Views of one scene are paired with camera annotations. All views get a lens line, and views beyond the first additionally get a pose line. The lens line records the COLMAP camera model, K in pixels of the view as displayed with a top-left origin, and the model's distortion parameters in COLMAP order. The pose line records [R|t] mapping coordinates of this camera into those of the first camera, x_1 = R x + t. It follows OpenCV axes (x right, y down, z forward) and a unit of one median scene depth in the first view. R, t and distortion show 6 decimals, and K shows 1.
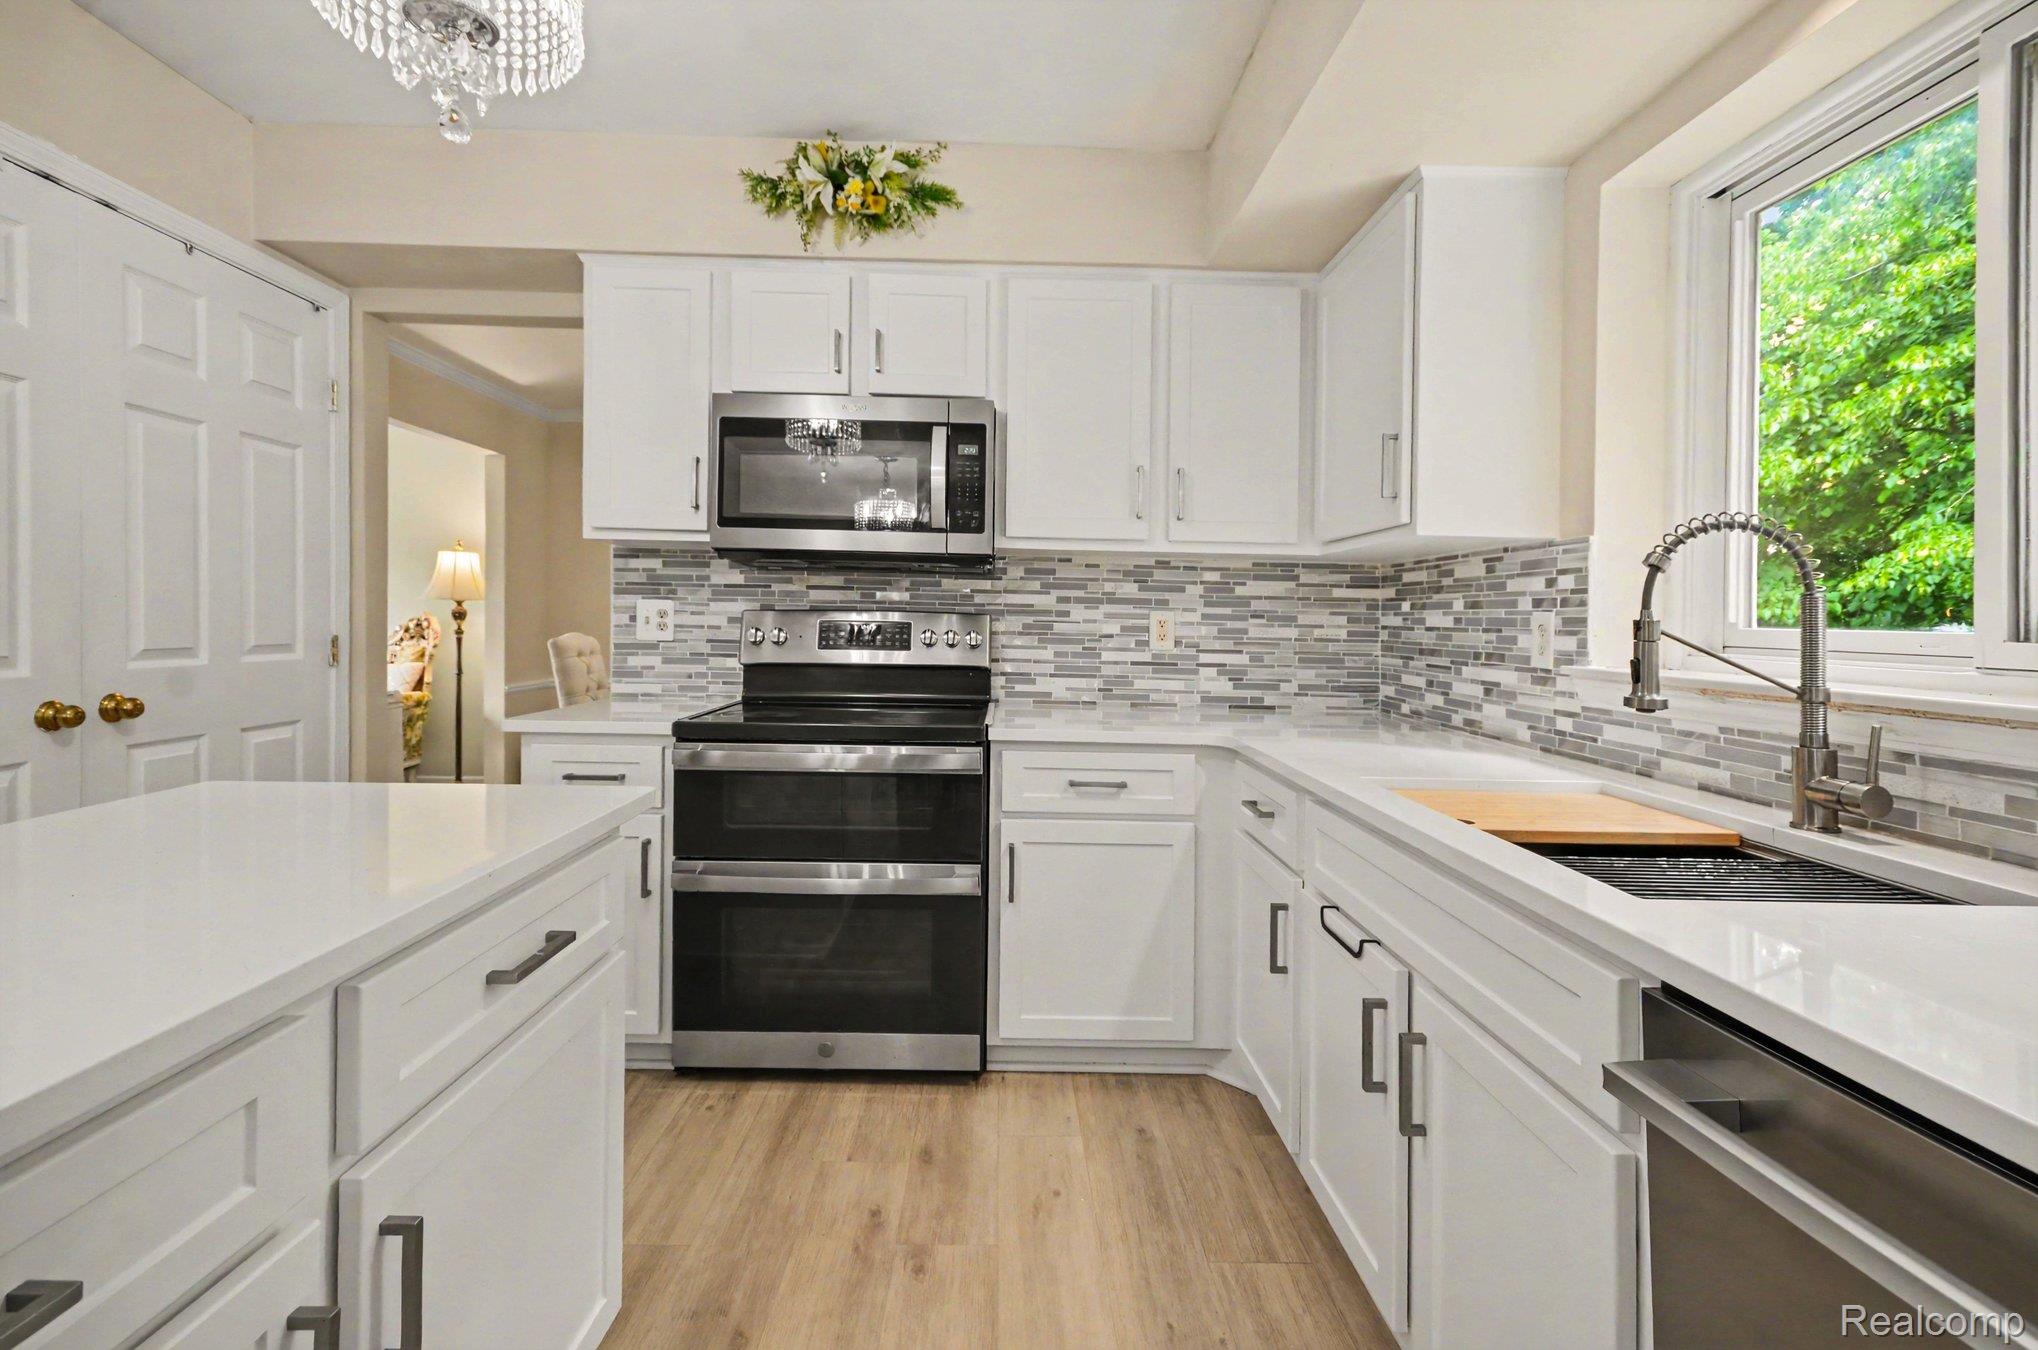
lens RADIAL K [[907.6, 0, 1030.4], [0, 907.6, 661.2], [0, 0, 1]] dist [0.001002, 0.012166]
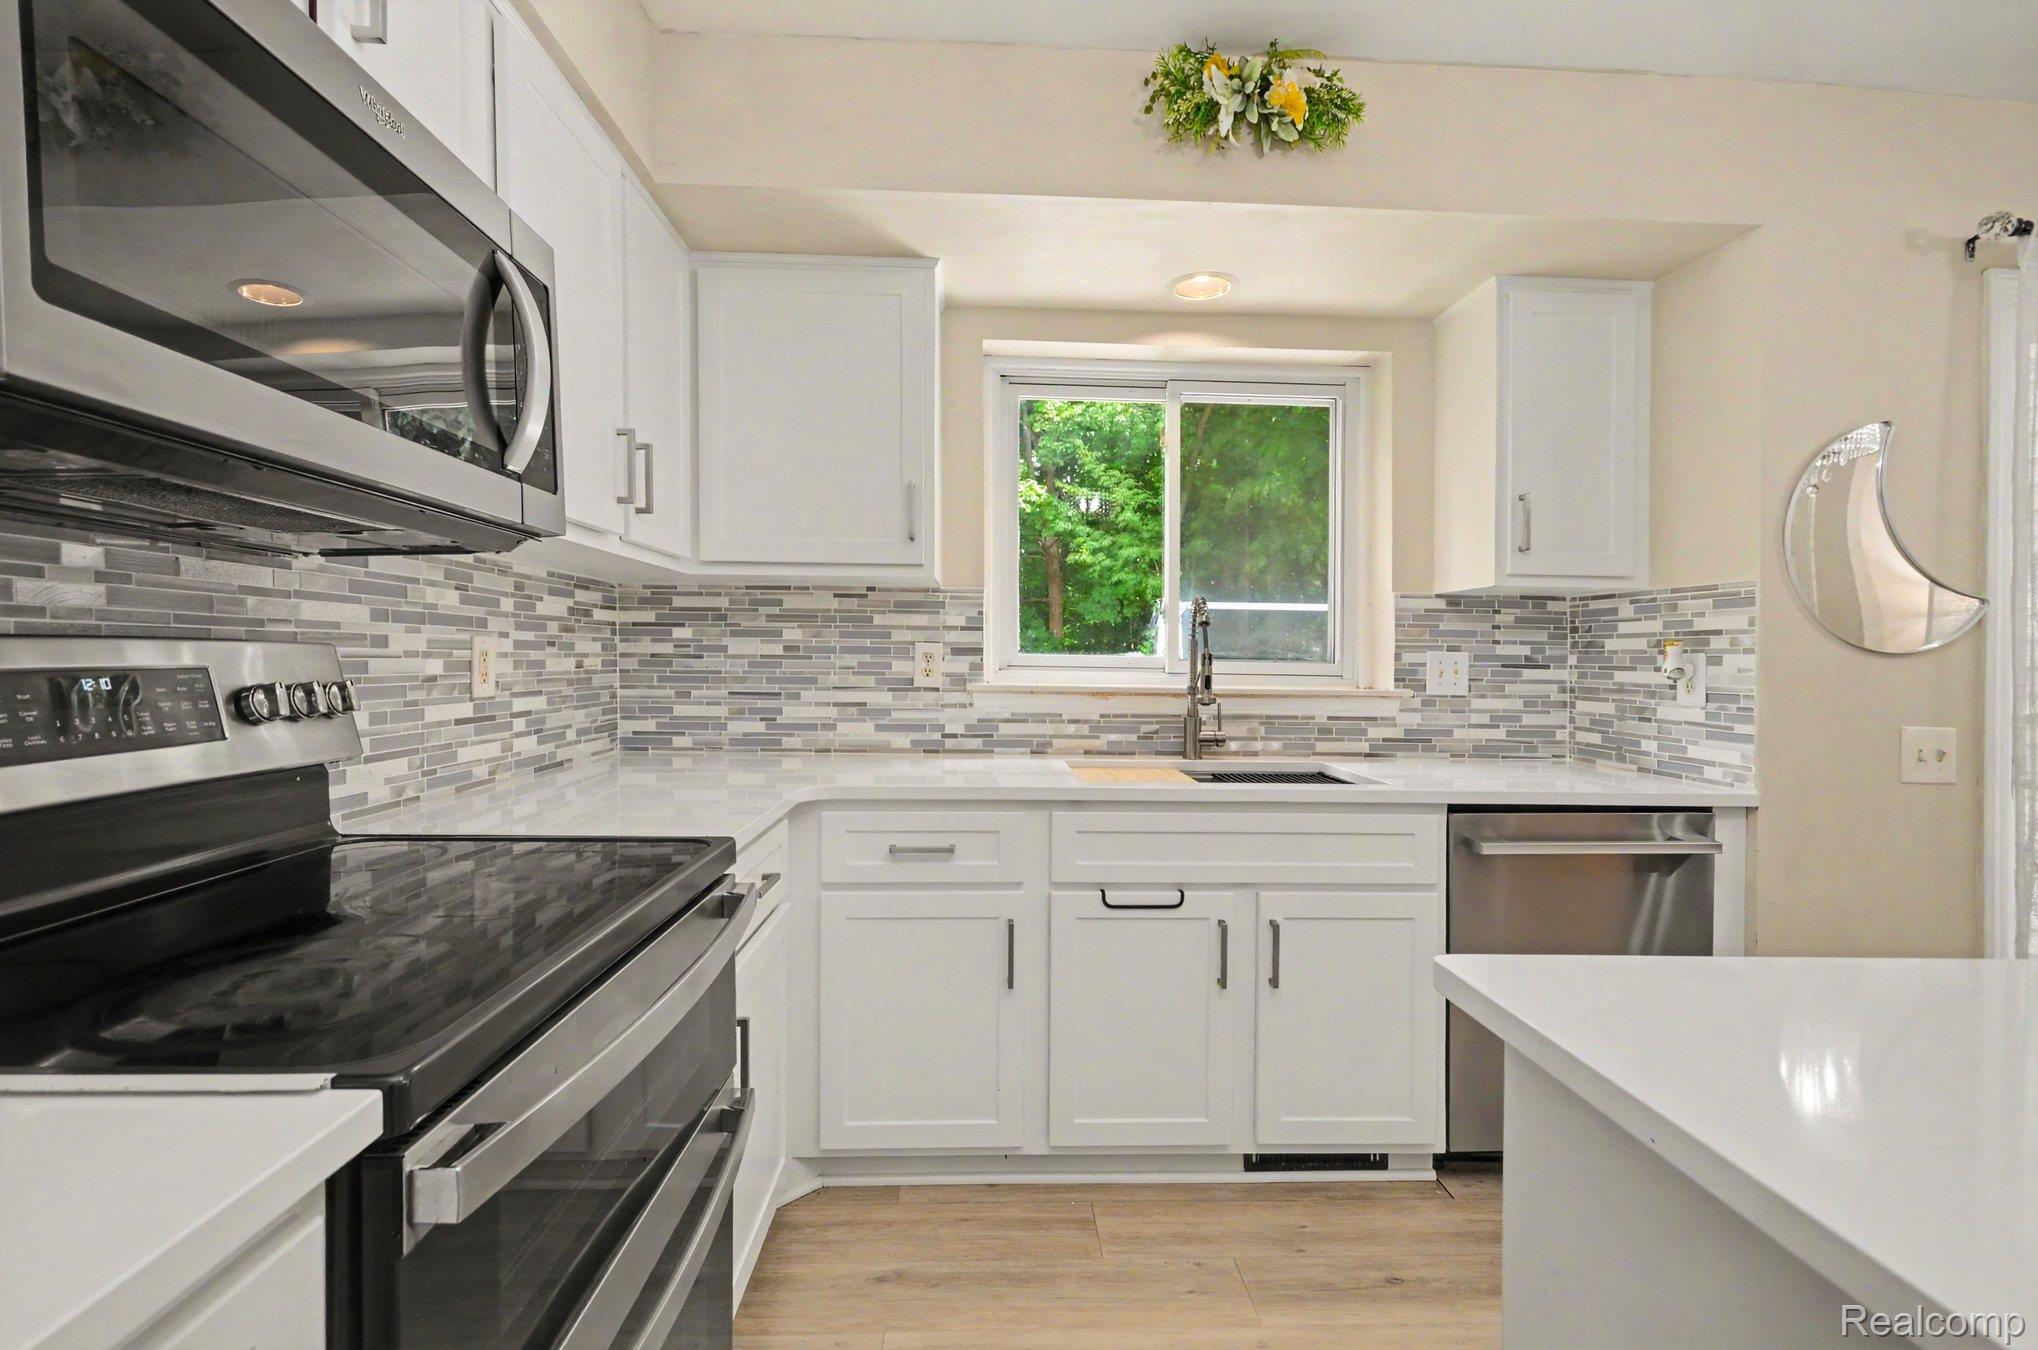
lens RADIAL K [[907.6, 0, 1030.4], [0, 907.6, 661.2], [0, 0, 1]] dist [0.001002, 0.012166]
pose [[0.002052, -0.026158, 0.999656, -0.507081], [0.037874, 0.998943, 0.026062, -0.040624], [-0.999280, 0.037808, 0.003040, 0.626114]]
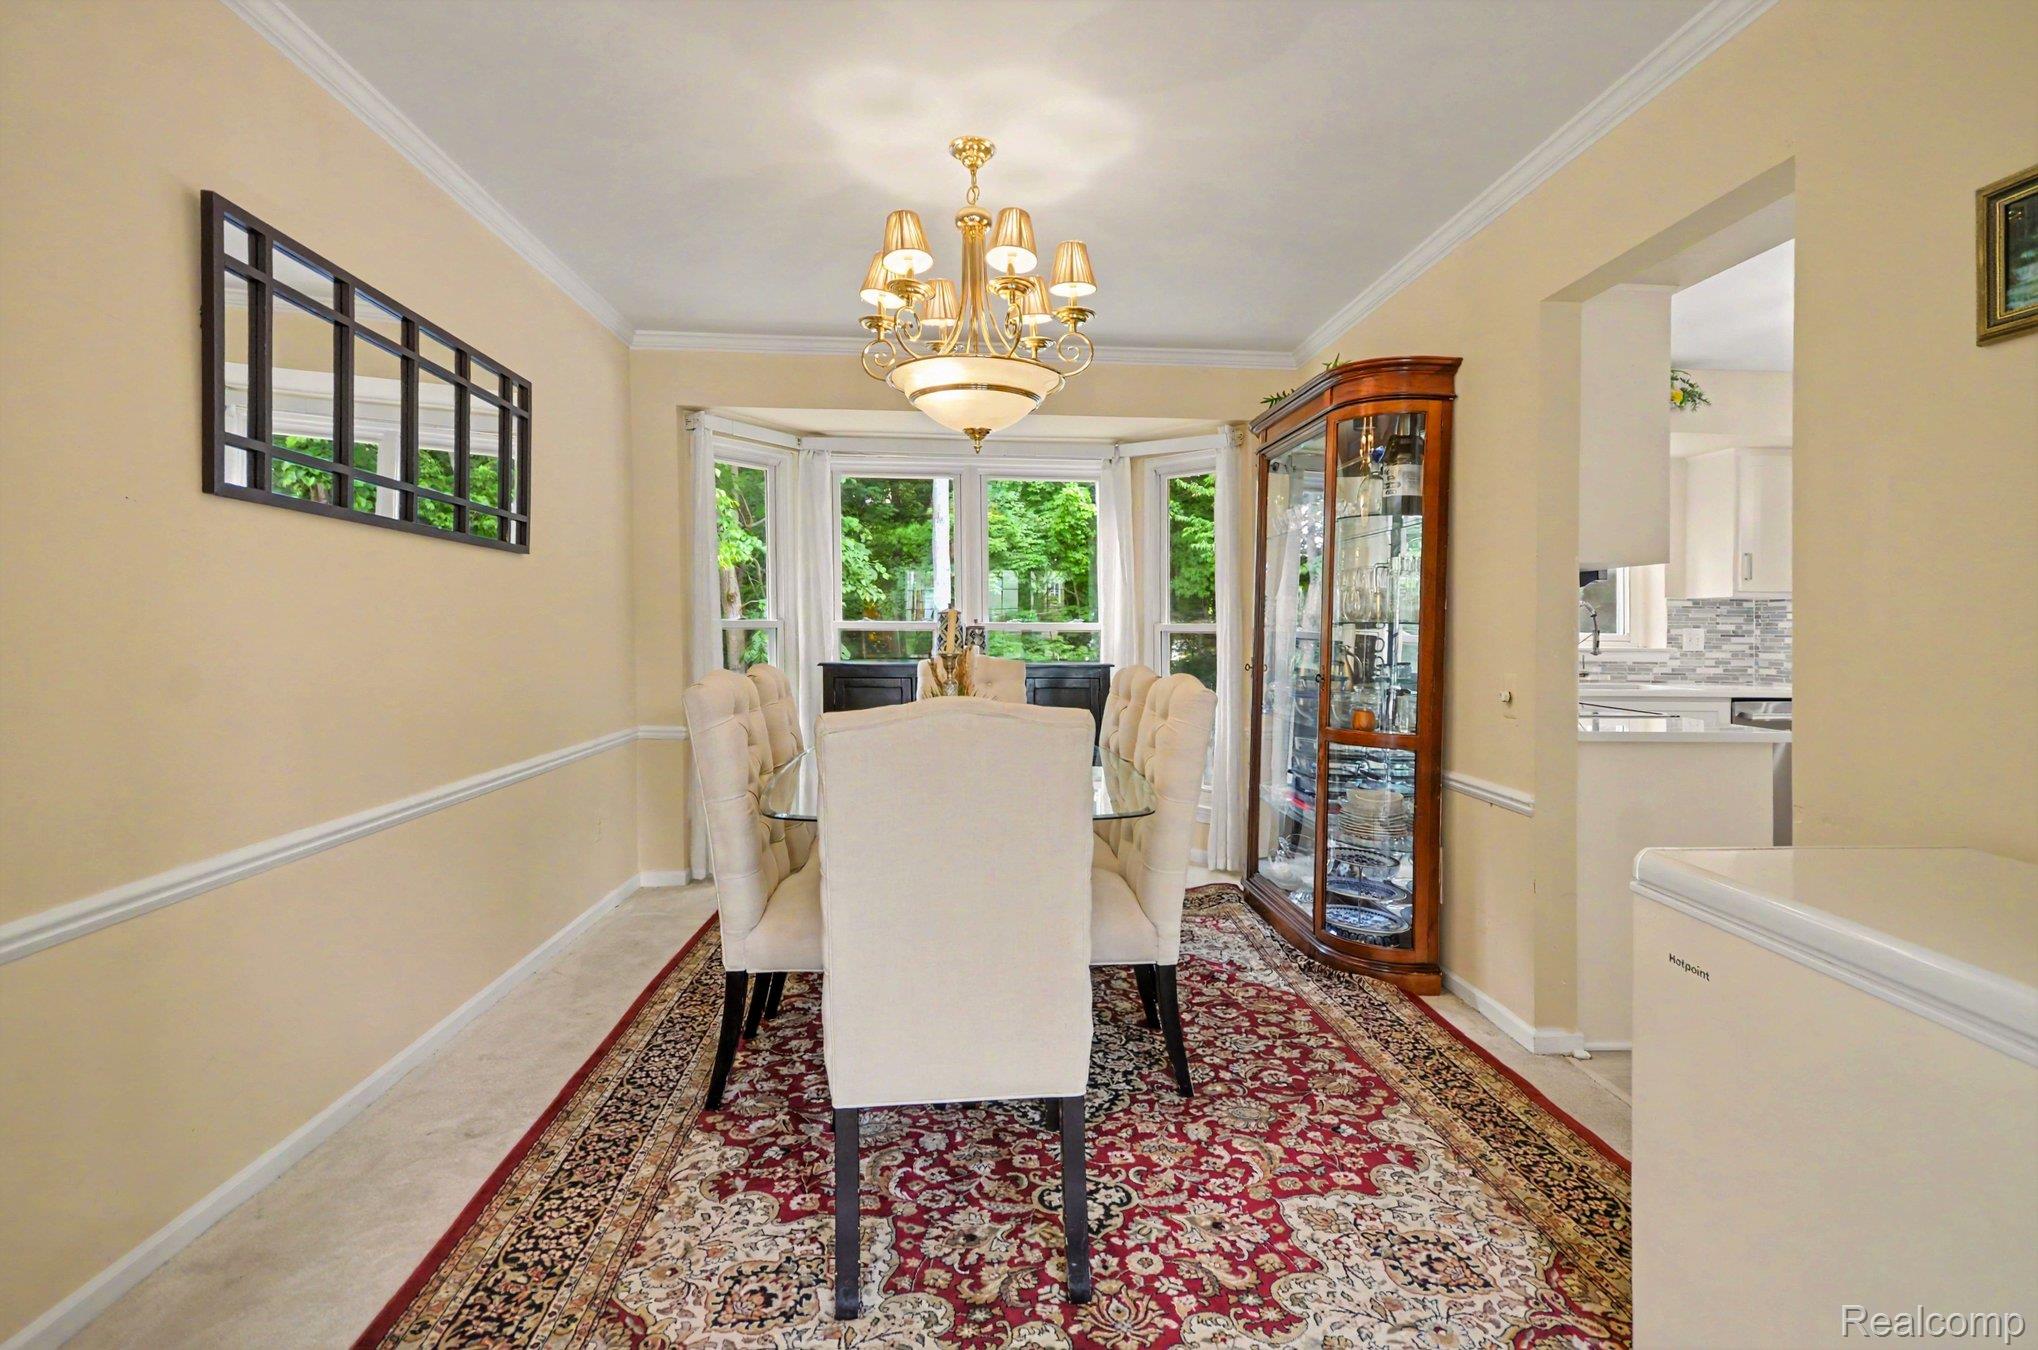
lens RADIAL K [[907.6, 0, 1030.4], [0, 907.6, 661.2], [0, 0, 1]] dist [0.001002, 0.012166]
pose [[-0.038917, -0.057282, 0.997599, -1.404717], [0.039733, 0.997477, 0.058825, -0.109003], [-0.998452, 0.041927, -0.036543, 1.665774]]
